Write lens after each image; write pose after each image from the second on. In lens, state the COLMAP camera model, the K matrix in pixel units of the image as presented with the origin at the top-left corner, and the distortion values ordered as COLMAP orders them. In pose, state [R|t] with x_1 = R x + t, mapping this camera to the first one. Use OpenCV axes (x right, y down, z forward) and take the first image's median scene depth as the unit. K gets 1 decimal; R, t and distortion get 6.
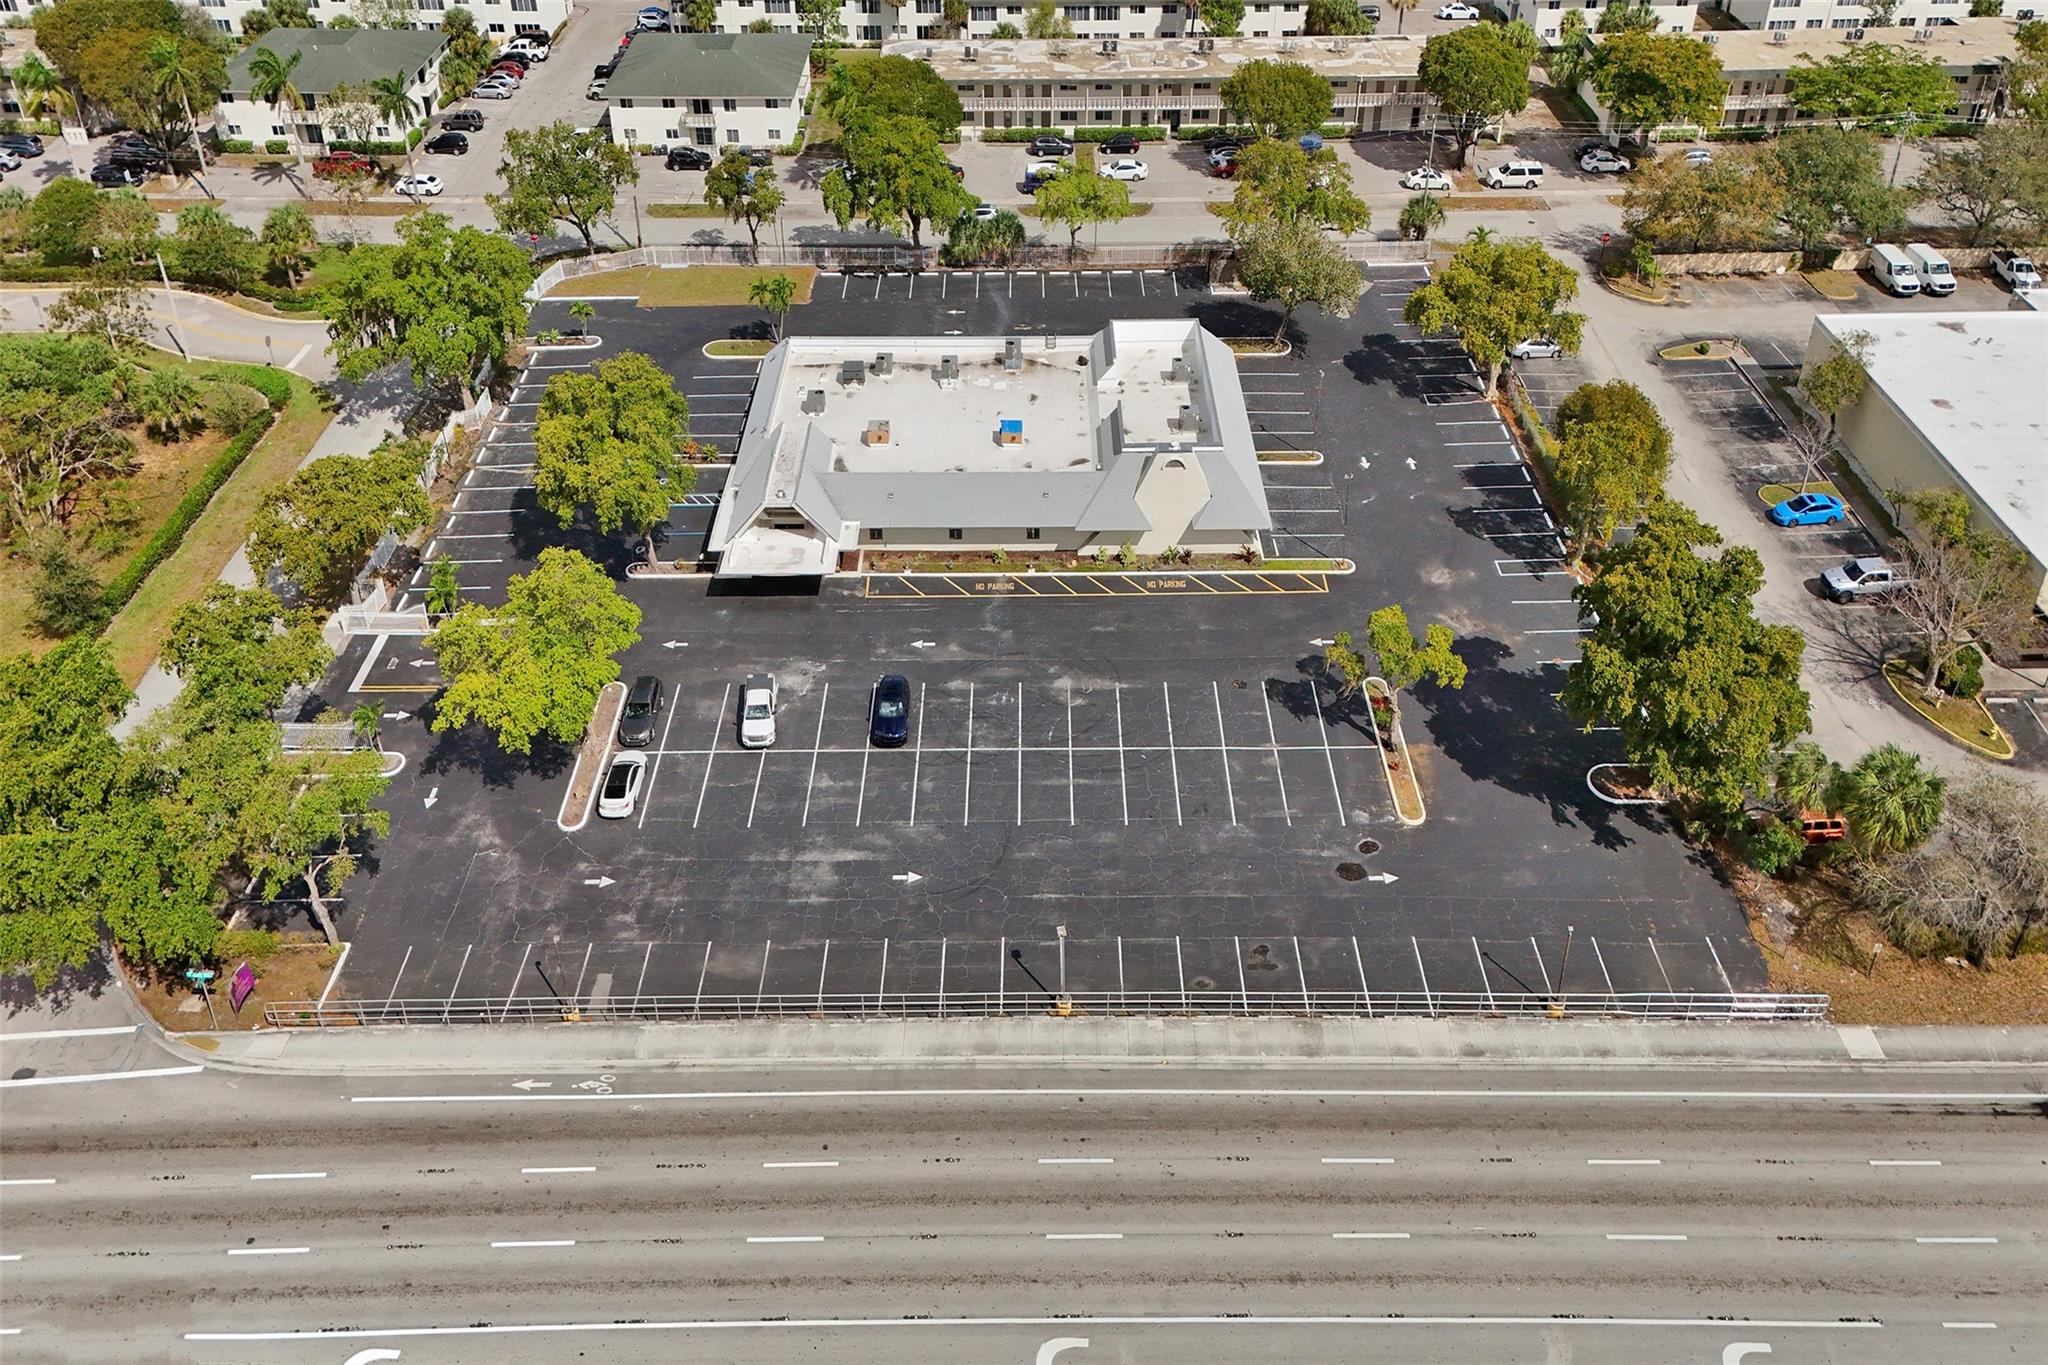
lens RADIAL K [[1472.4, 0, 1038.4], [0, 1472.4, 603.5], [0, 0, 1]] dist [0.106895, -0.065430]
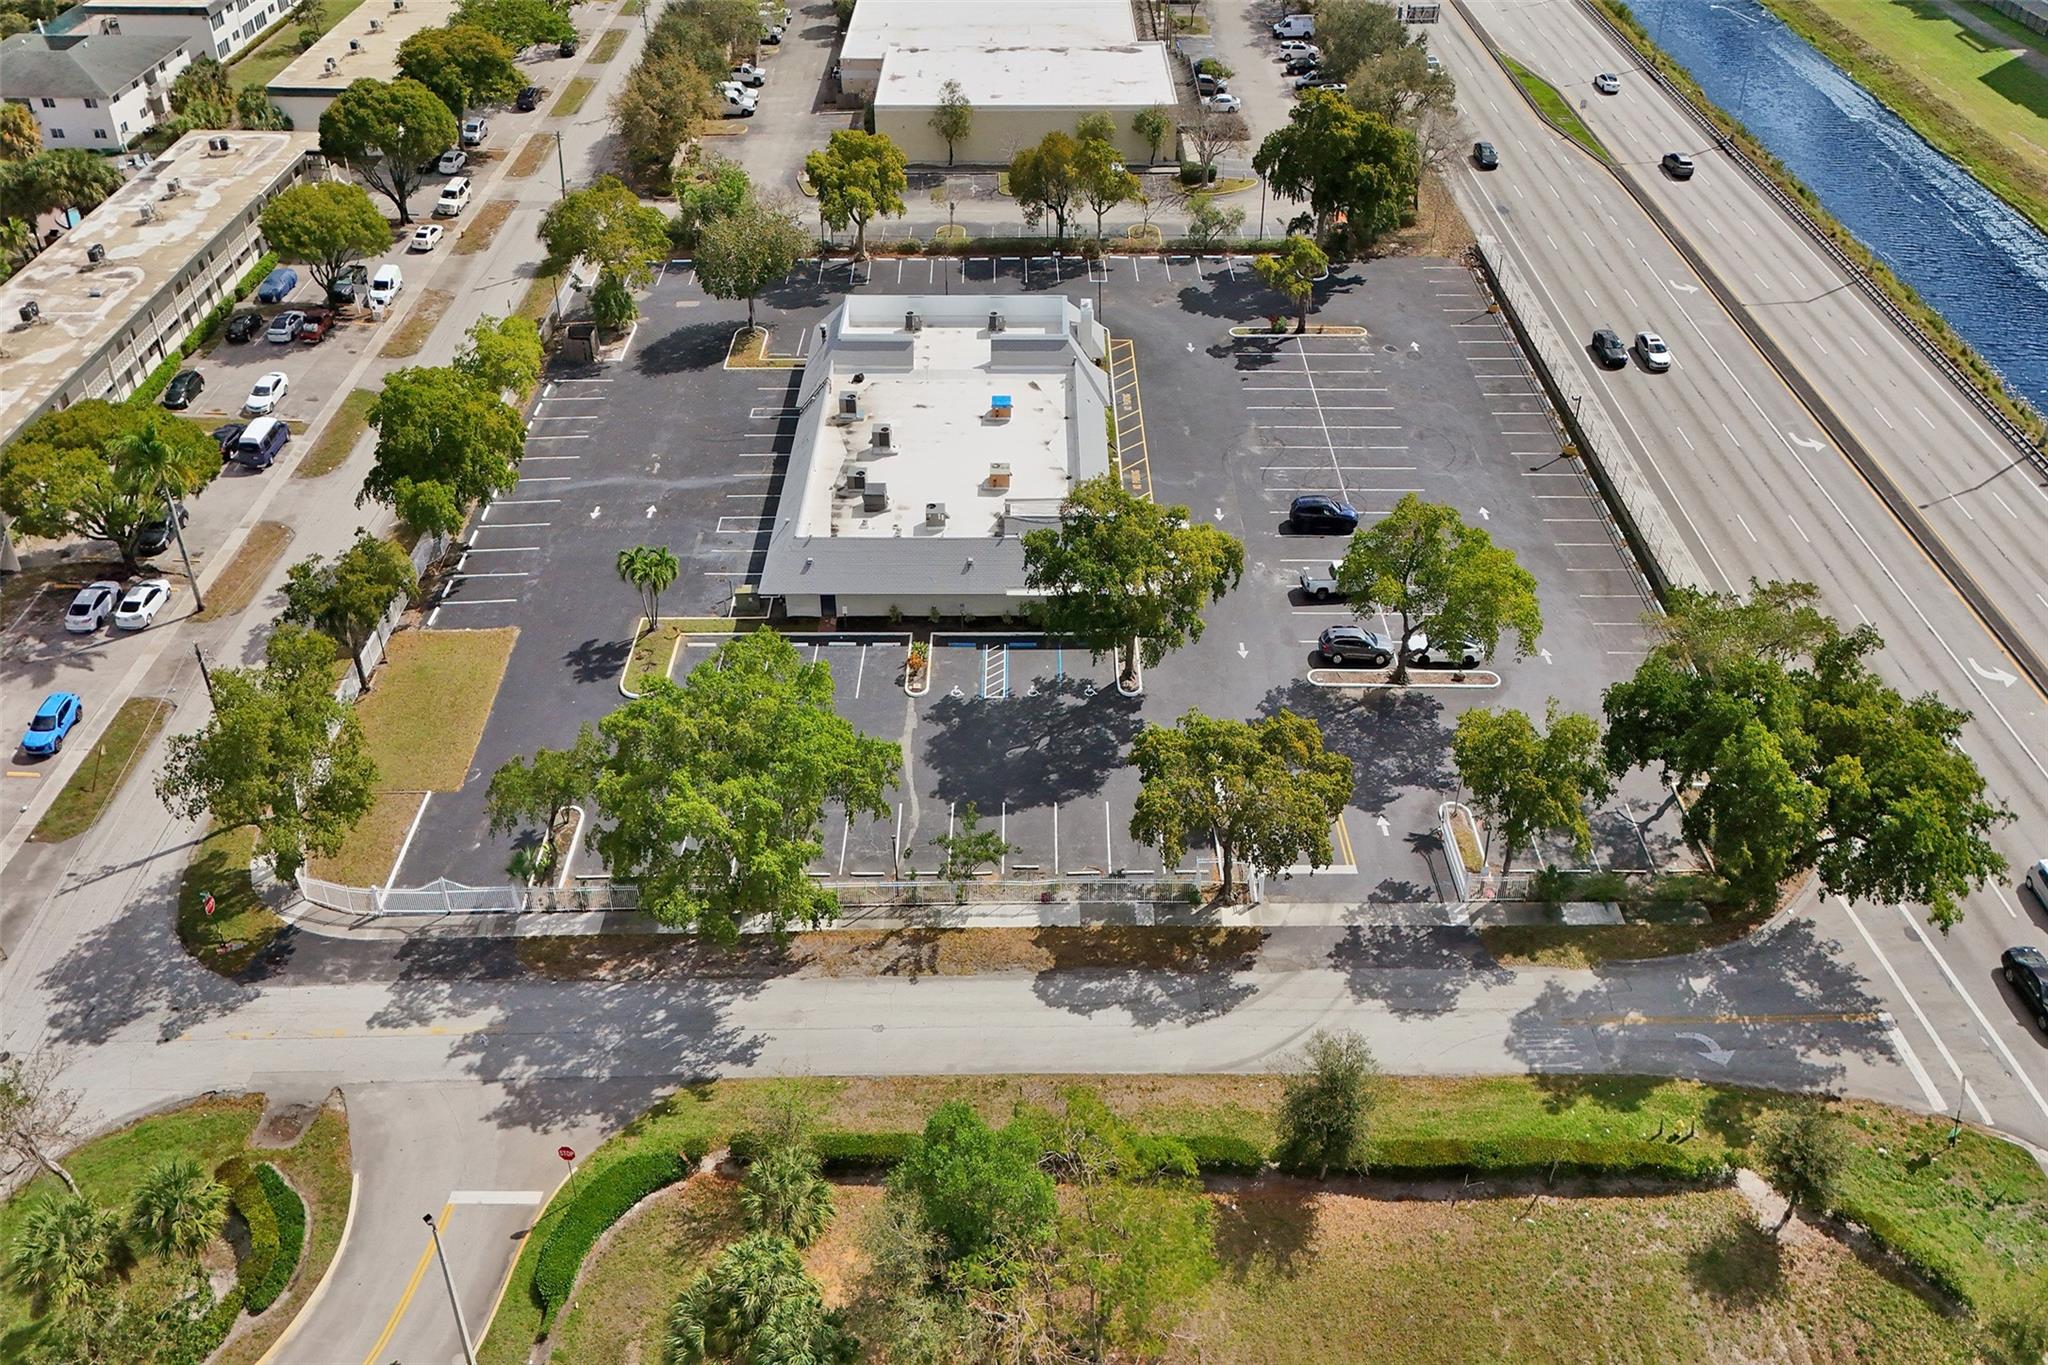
lens RADIAL K [[1497.9, 0, 1022.6], [0, 1497.9, 579.3], [0, 0, 1]] dist [0.120268, -0.081802]
pose [[0.007670, -0.598199, 0.801311, -0.757850], [0.624456, 0.628744, 0.463396, -0.418483], [-0.781023, 0.496829, 0.378371, 0.507742]]
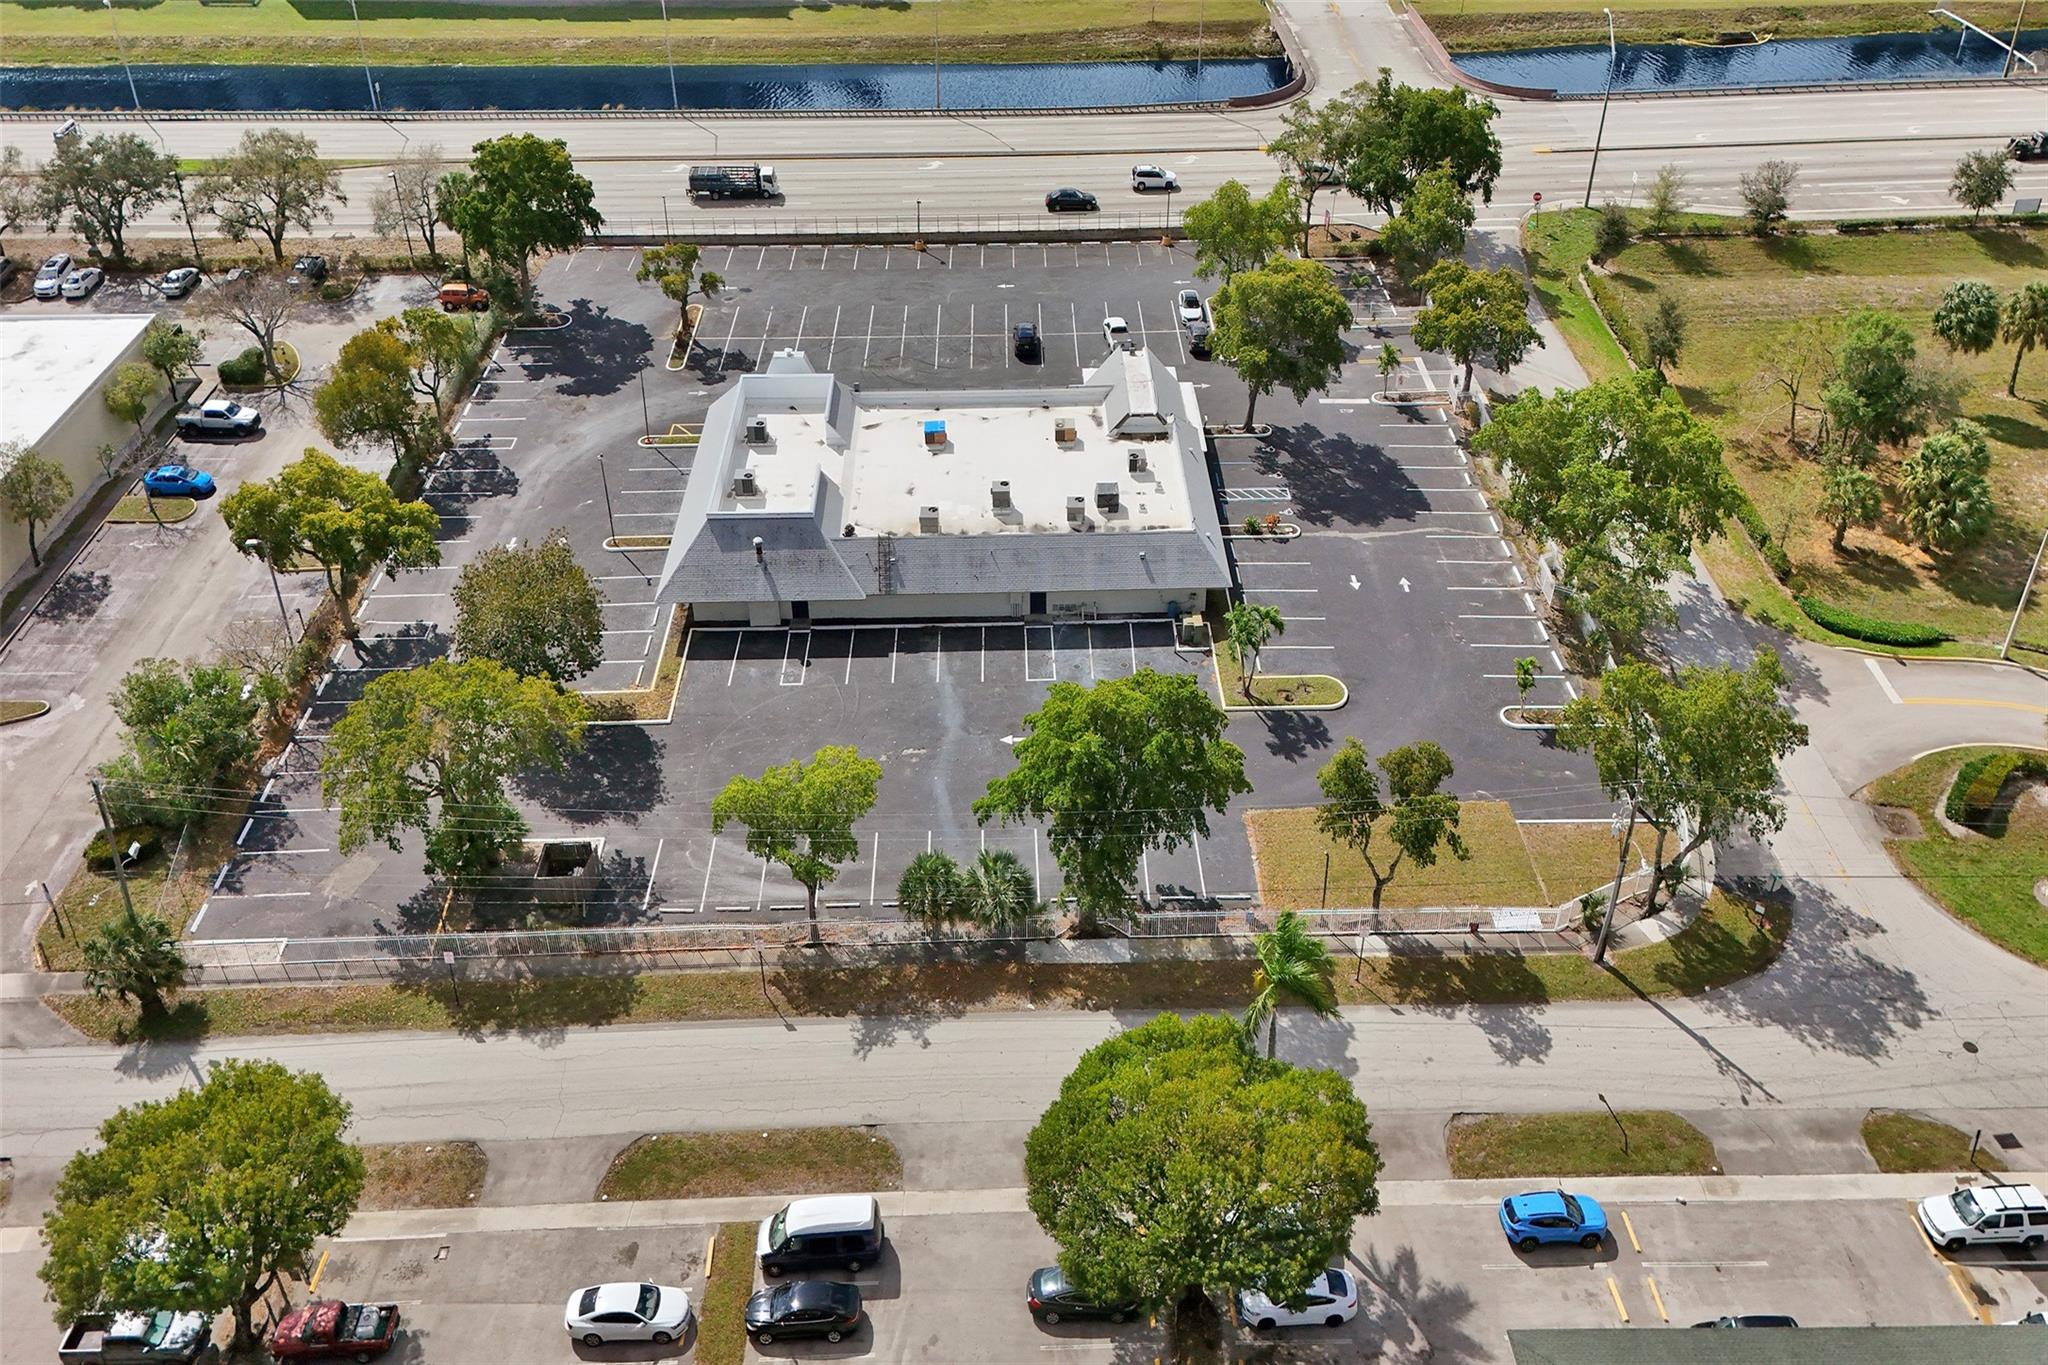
lens RADIAL K [[1472.4, 0, 1038.4], [0, 1472.4, 603.5], [0, 0, 1]] dist [0.106895, -0.065430]
pose [[-0.999727, 0.022259, -0.007033, -0.064685], [-0.001674, 0.232145, 0.972680, -0.853568], [0.023284, 0.972426, -0.232045, 1.070977]]
